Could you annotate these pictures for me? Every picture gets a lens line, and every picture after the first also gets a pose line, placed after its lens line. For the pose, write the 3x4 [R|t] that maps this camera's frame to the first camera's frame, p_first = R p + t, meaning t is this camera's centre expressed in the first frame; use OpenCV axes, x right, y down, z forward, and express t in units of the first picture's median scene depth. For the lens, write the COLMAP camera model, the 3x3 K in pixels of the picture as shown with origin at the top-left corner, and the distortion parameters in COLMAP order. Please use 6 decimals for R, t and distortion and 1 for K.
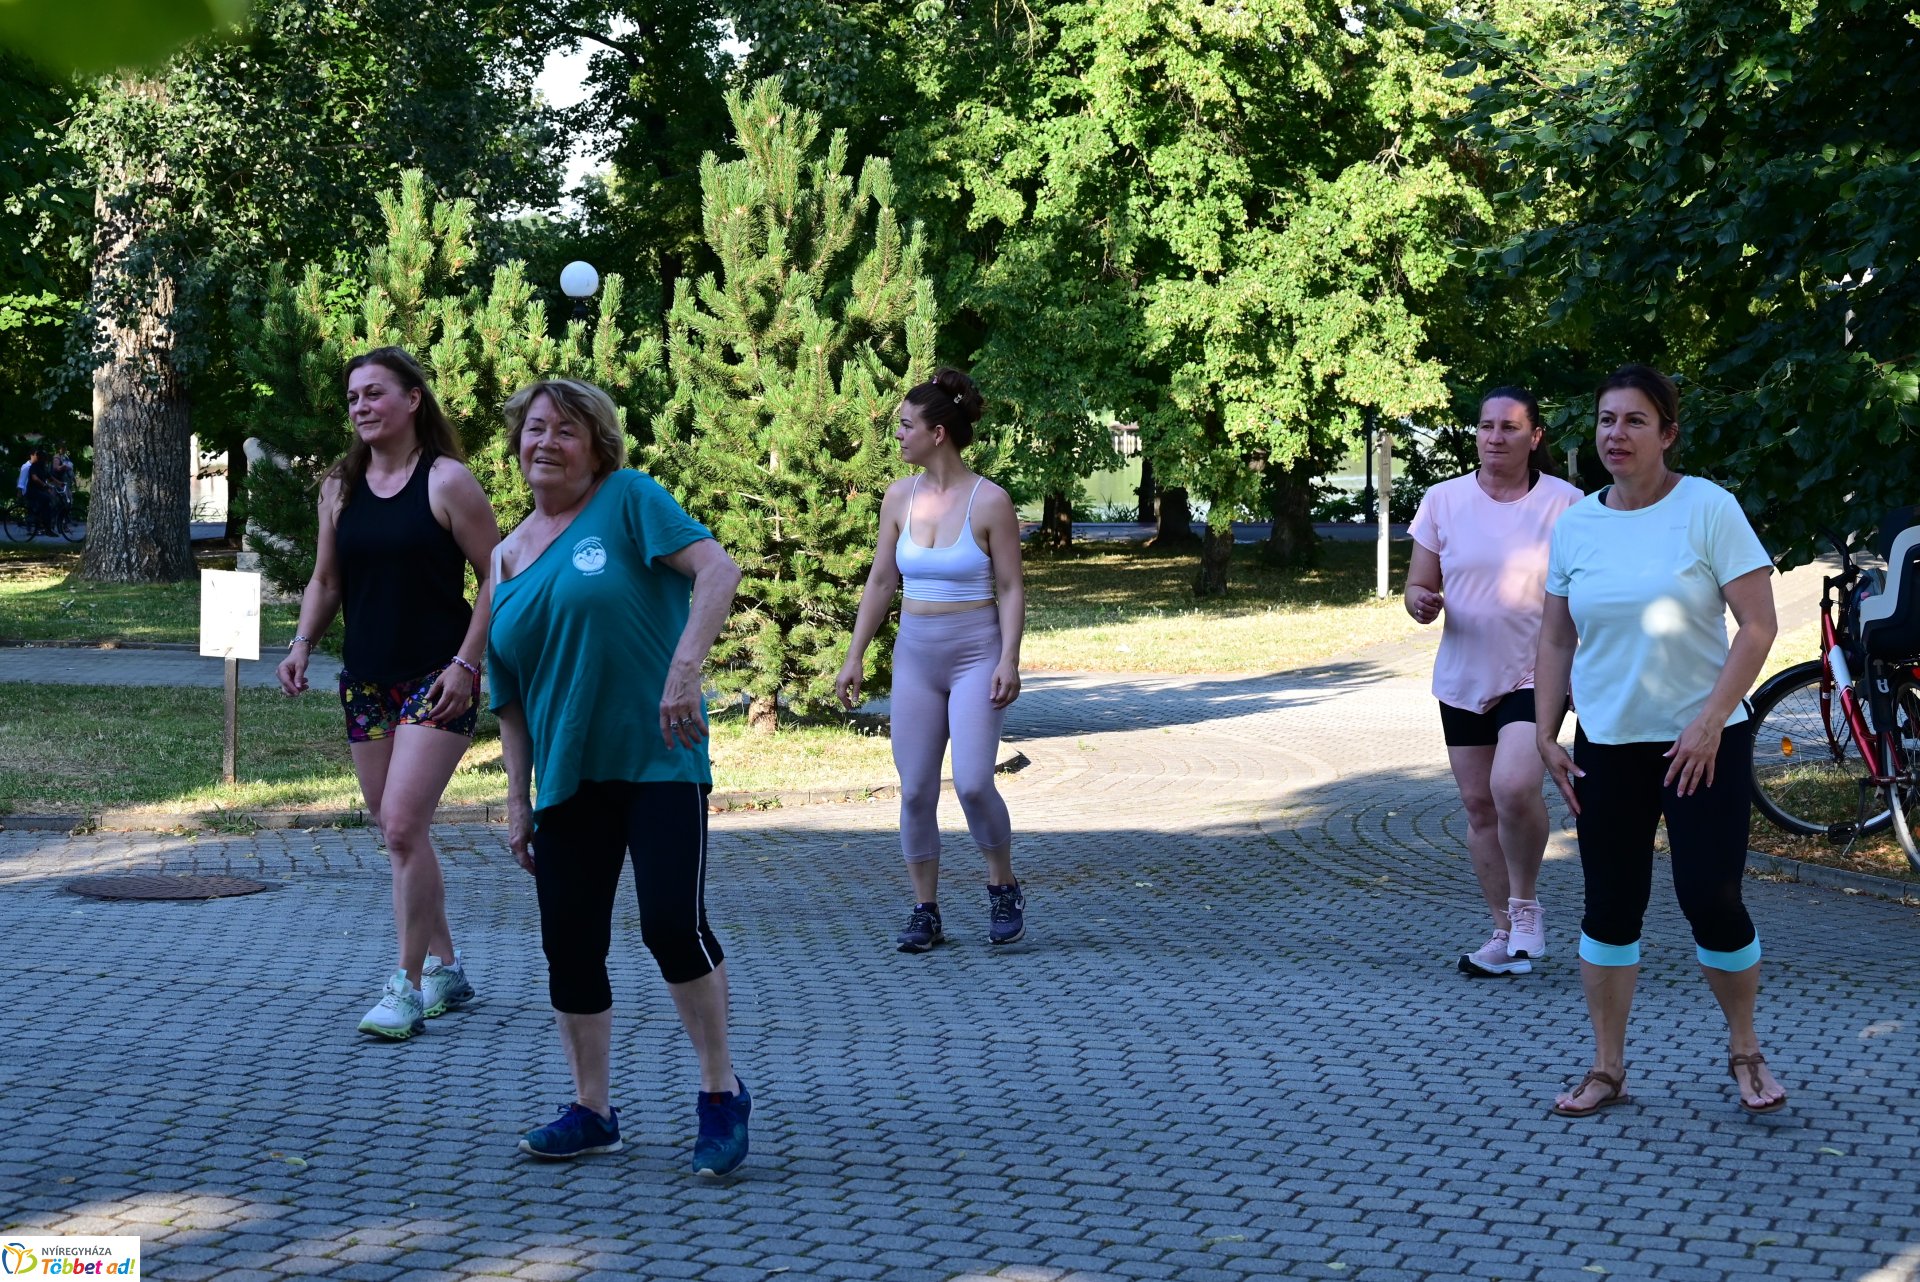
lens RADIAL K [[3745.8, 0, 925.0], [0, 3745.8, 637.4], [0, 0, 1]] dist [0.024033, 0.123334]
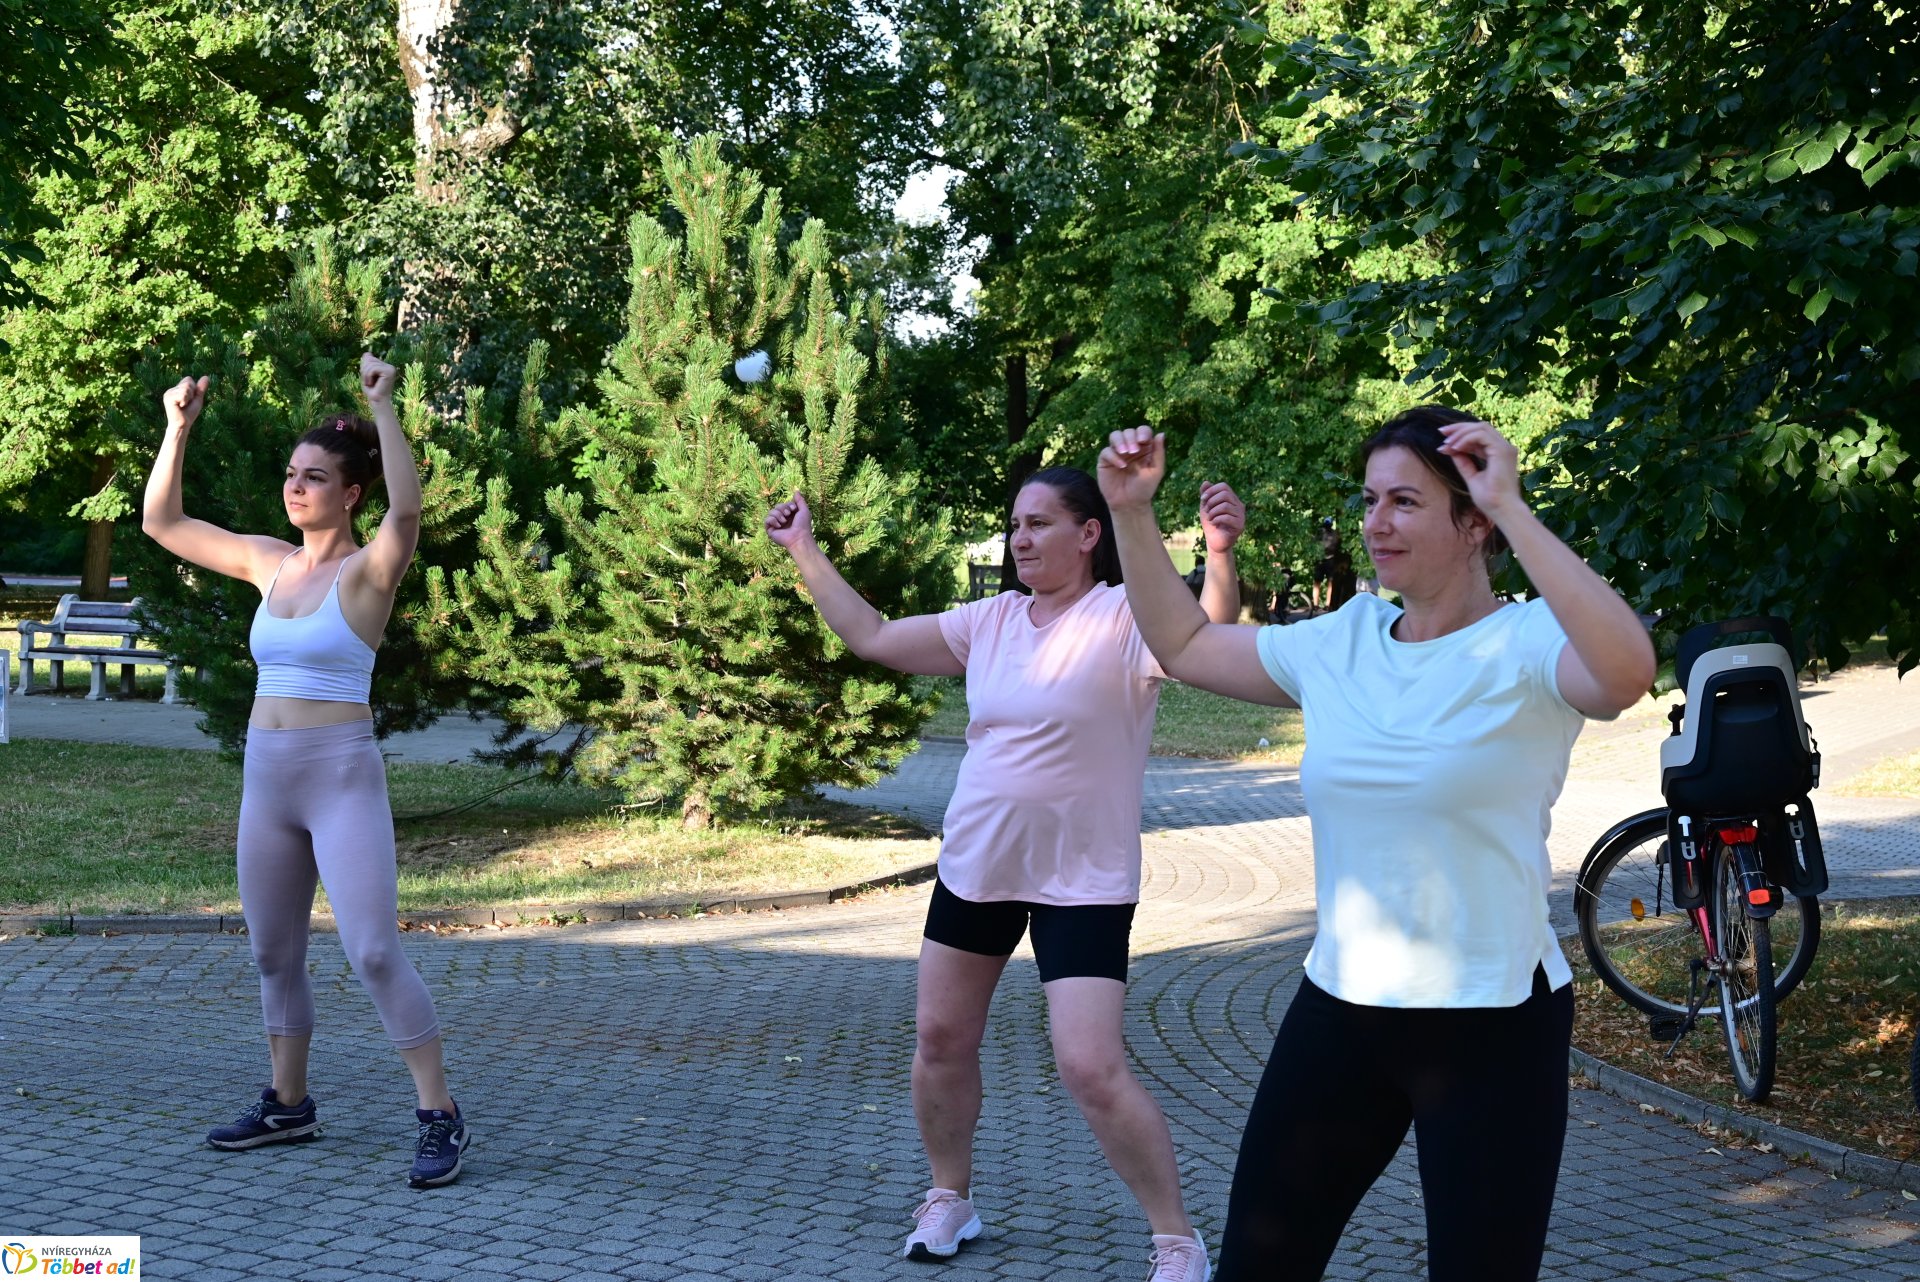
lens RADIAL K [[2989.1, 0, 1089.8], [0, 2989.1, 587.3], [0, 0, 1]] dist [0.102165, -0.108304]
pose [[0.990315, 0.023307, -0.136870, 0.102842], [-0.028027, 0.999073, -0.032662, -0.008666], [0.135982, 0.036182, 0.990050, 0.173020]]
